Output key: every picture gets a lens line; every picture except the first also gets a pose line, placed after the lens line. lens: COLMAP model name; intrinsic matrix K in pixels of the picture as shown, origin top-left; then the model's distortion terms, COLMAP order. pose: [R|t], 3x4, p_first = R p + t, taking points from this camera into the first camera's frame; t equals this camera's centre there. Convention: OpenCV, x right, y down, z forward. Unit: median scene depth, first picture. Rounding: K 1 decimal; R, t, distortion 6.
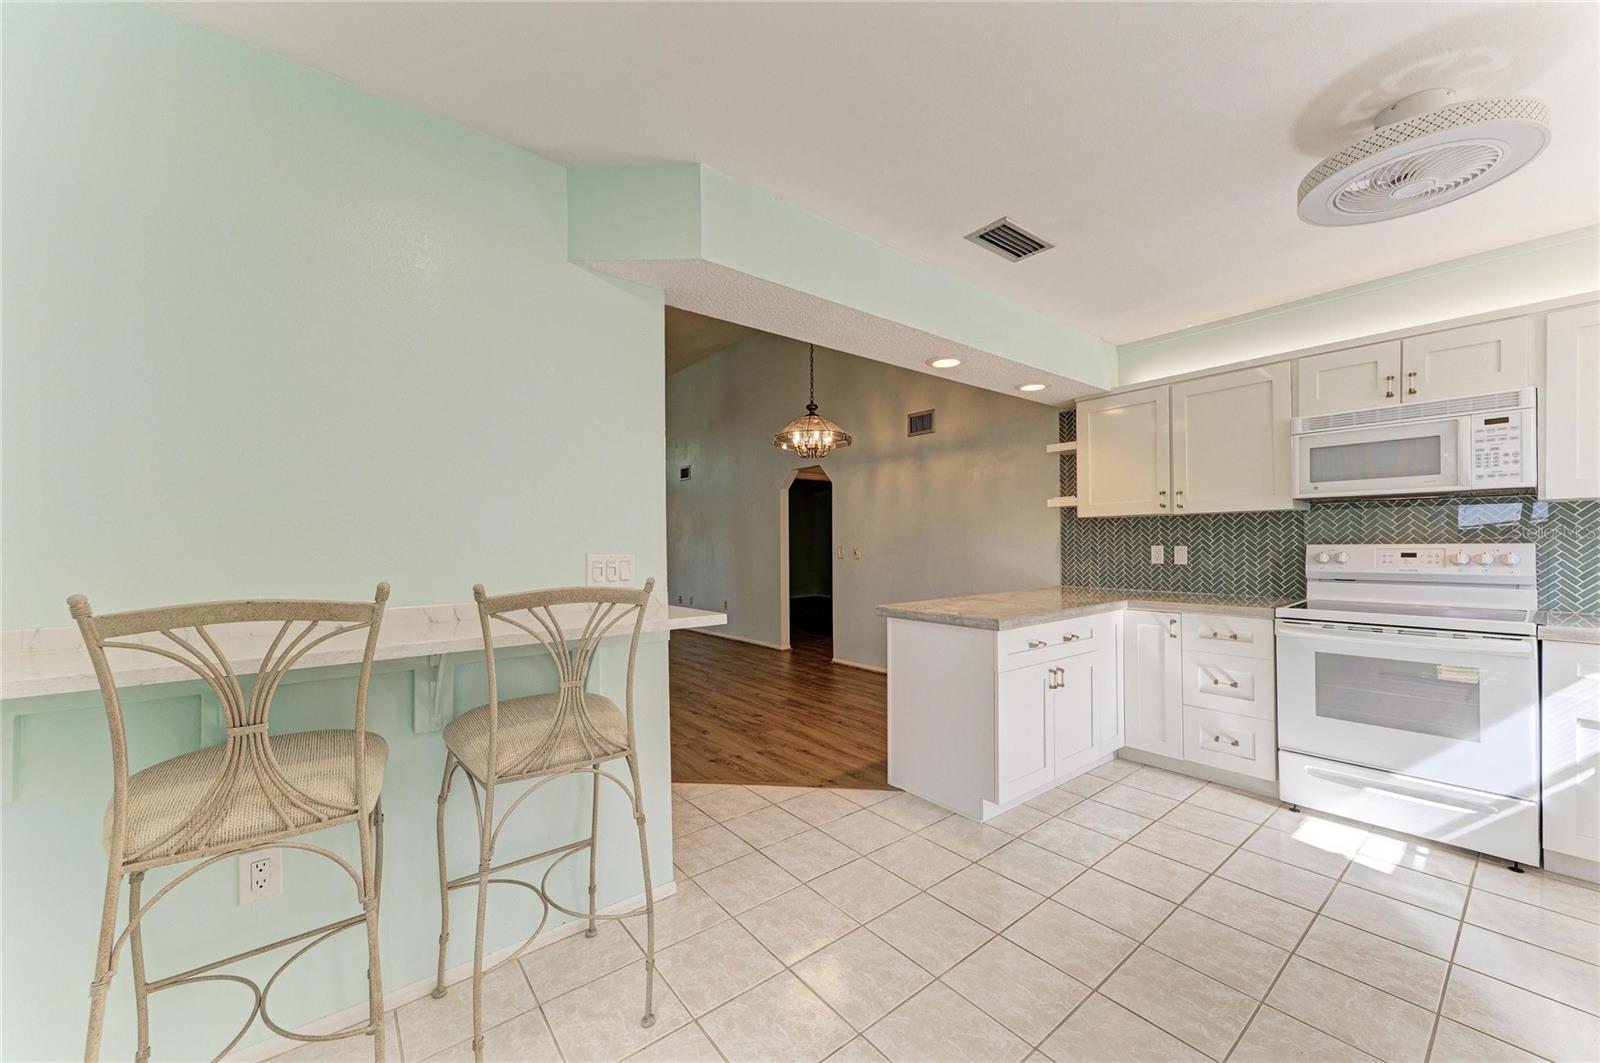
lens RADIAL K [[596.1, 0, 806.4], [0, 596.1, 543.0], [0, 0, 1]] dist [0.007575, -0.000961]
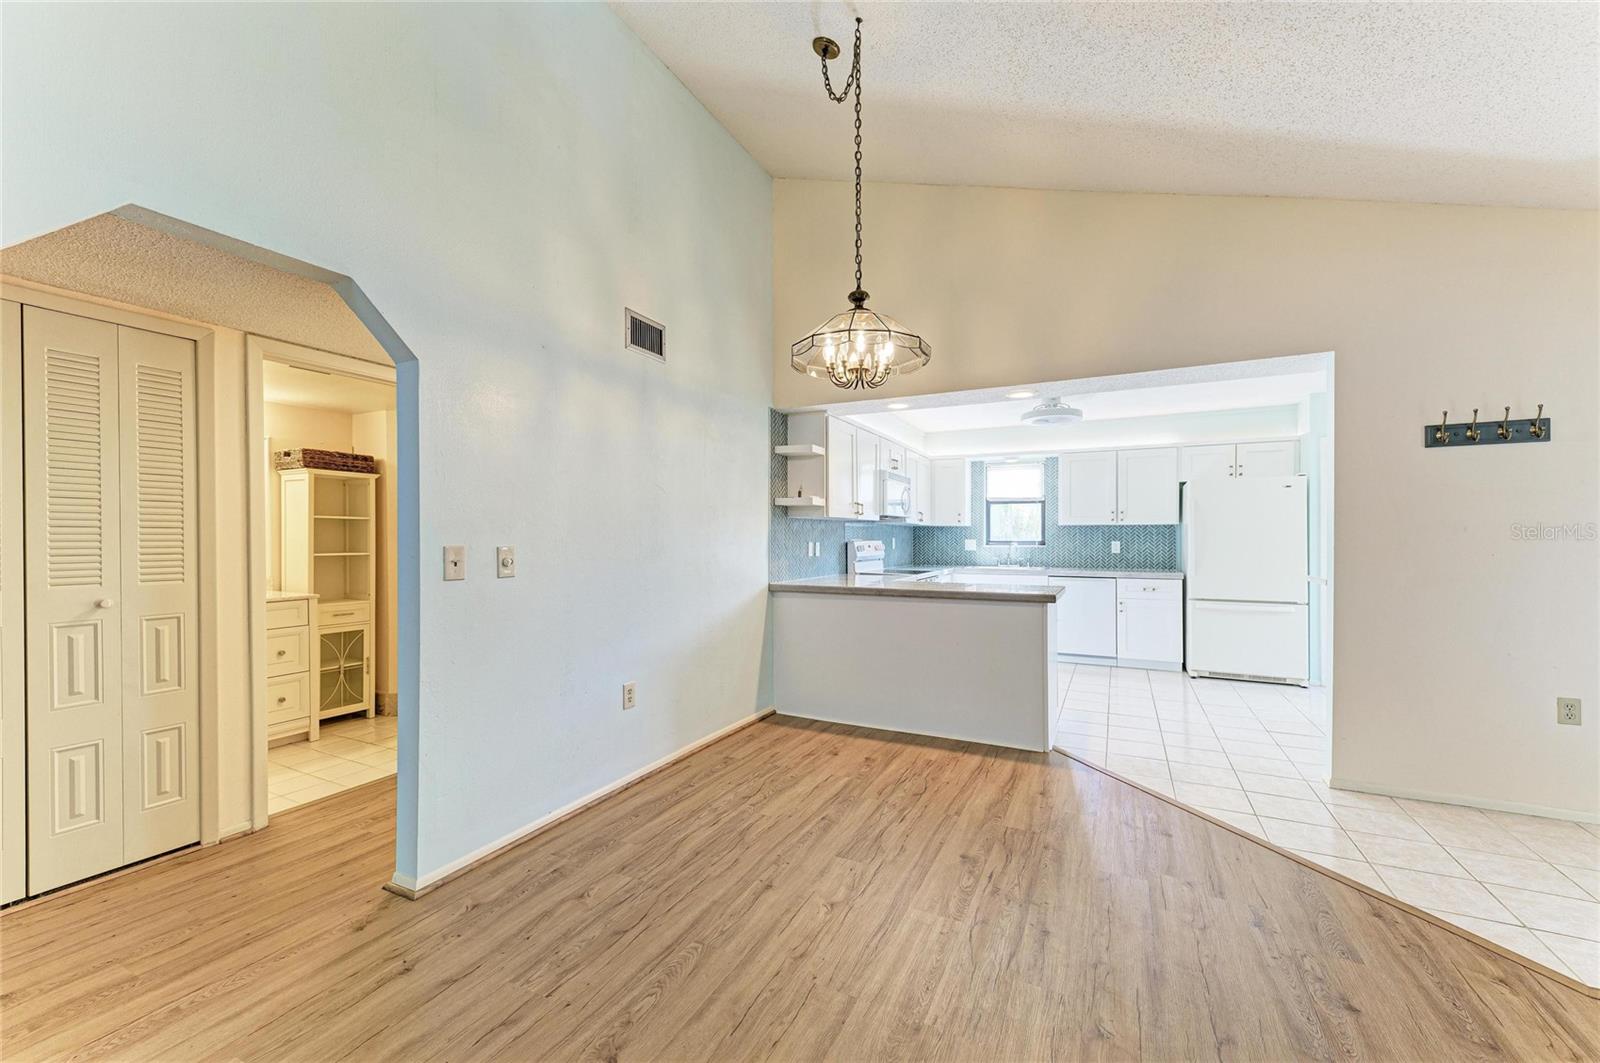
lens RADIAL K [[626.2, 0, 810.3], [0, 626.2, 537.6], [0, 0, 1]] dist [0.016422, -0.004782]
pose [[-0.420397, 0.009748, 0.907288, -0.724196], [0.004281, 0.999952, -0.008760, 0.007887], [-0.907330, 0.000201, -0.420418, 1.839325]]
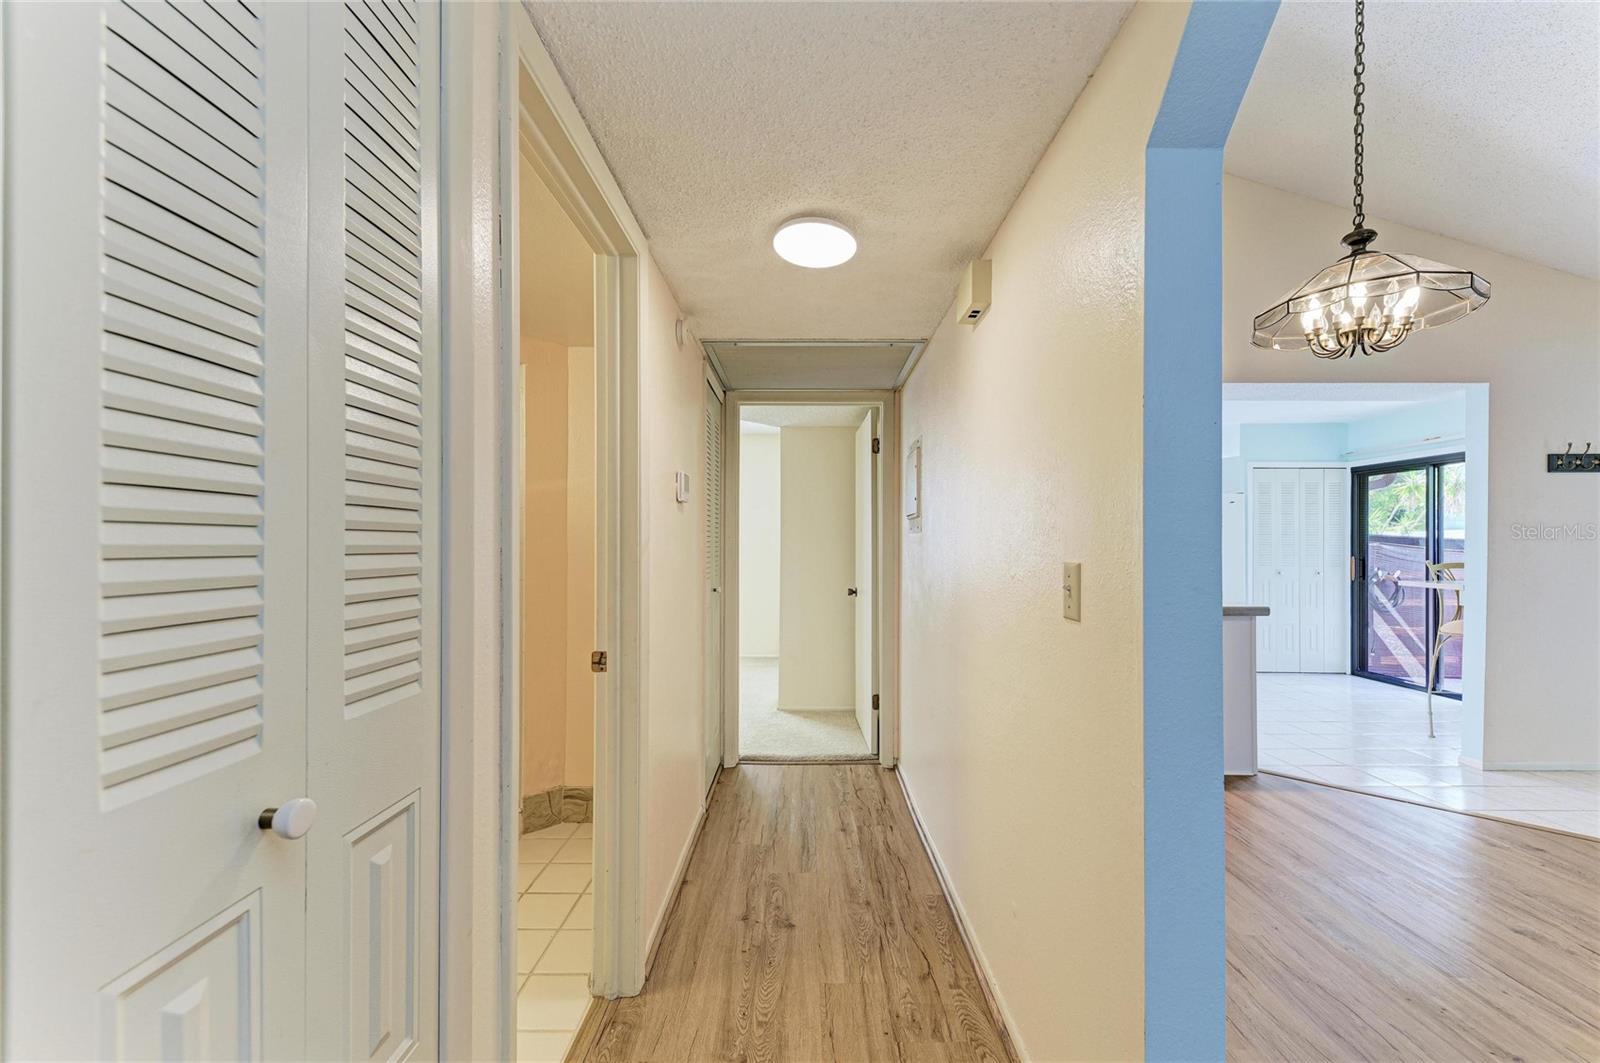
lens RADIAL K [[637.1, 0, 803.1], [0, 637.1, 546.0], [0, 0, 1]] dist [0.000776, 0.000025]
pose [[-0.776867, 0.004074, 0.629652, 0.044384], [0.002471, 0.999991, -0.003422, 0.001164], [-0.629660, -0.001103, -0.776870, 2.311280]]
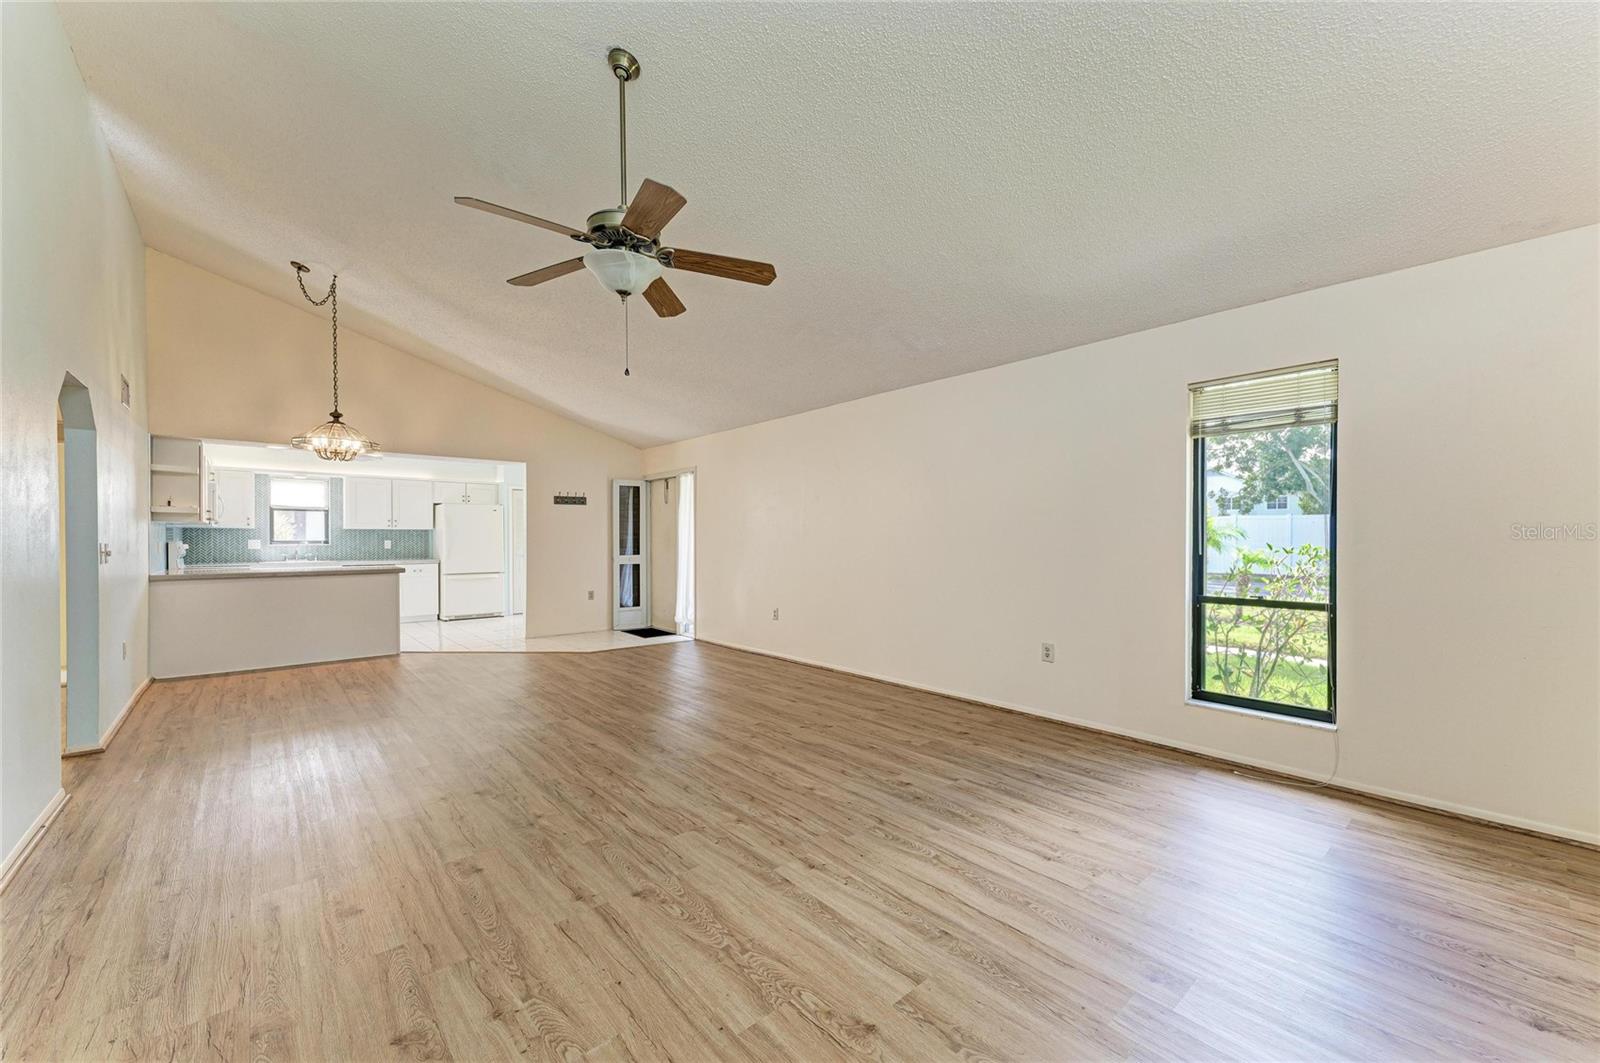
lens RADIAL K [[626.2, 0, 809.4], [0, 626.2, 542.9], [0, 0, 1]] dist [0.016422, -0.004782]
pose [[-0.999153, 0.011639, -0.039477, -1.167778], [0.011321, 0.999902, 0.008281, 0.015585], [0.039569, 0.007827, -0.999186, 3.144502]]
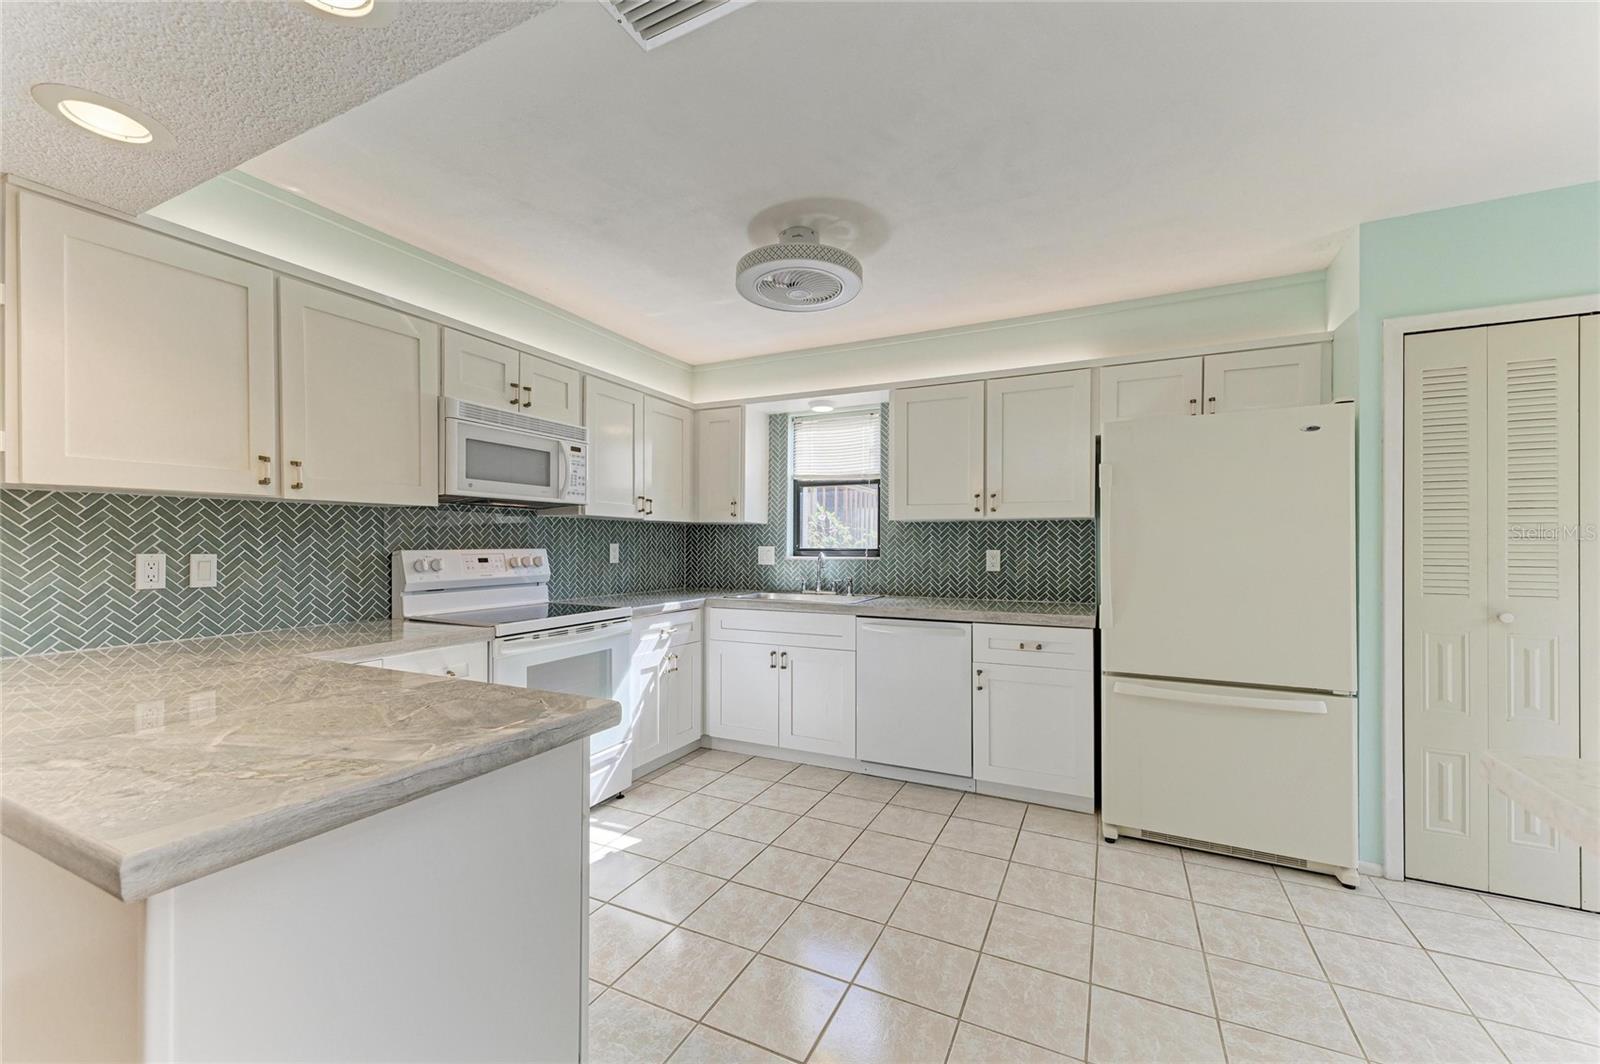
lens RADIAL K [[626.2, 0, 811.2], [0, 626.2, 547.0], [0, 0, 1]] dist [0.016422, -0.004782]
pose [[-0.427903, 0.004337, 0.903814, -0.166777], [0.003870, 0.999988, -0.002966, 0.002796], [-0.903816, 0.002229, -0.427915, 0.853054]]
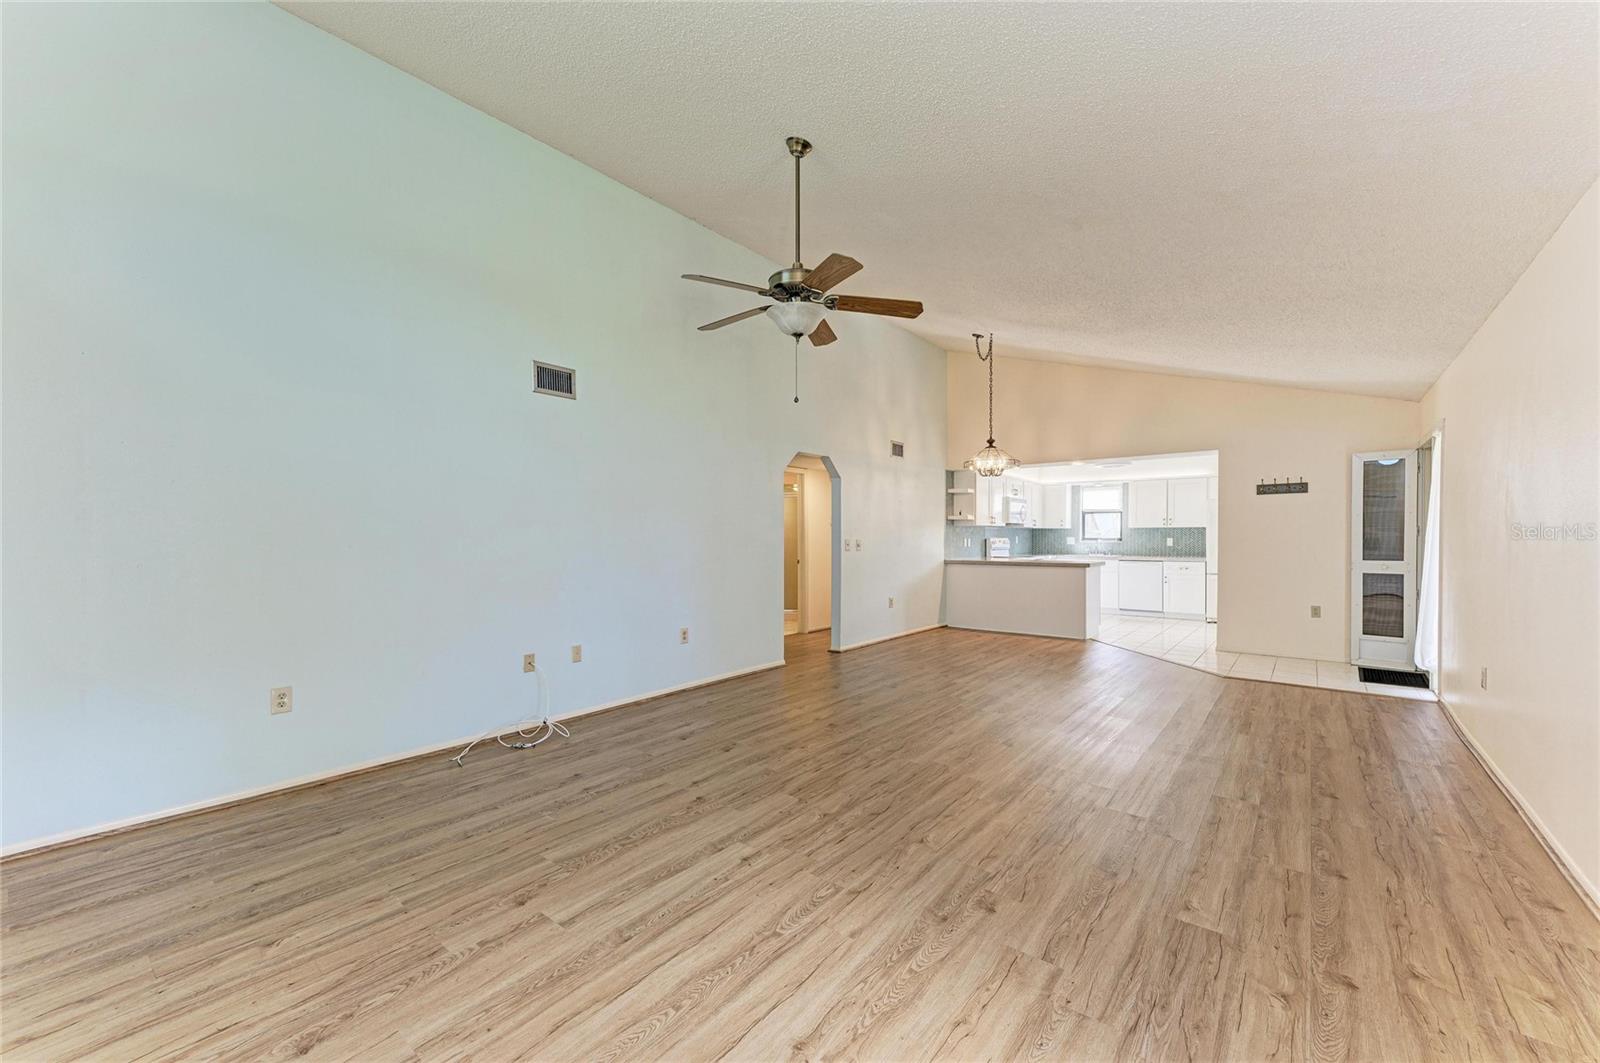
lens RADIAL K [[626.2, 0, 808.9], [0, 626.2, 542.2], [0, 0, 1]] dist [0.016422, -0.004782]
pose [[-0.214897, 0.001820, 0.976635, -1.951345], [0.003873, 0.999992, -0.001011, 0.022076], [-0.976629, 0.003565, -0.214902, 2.495729]]
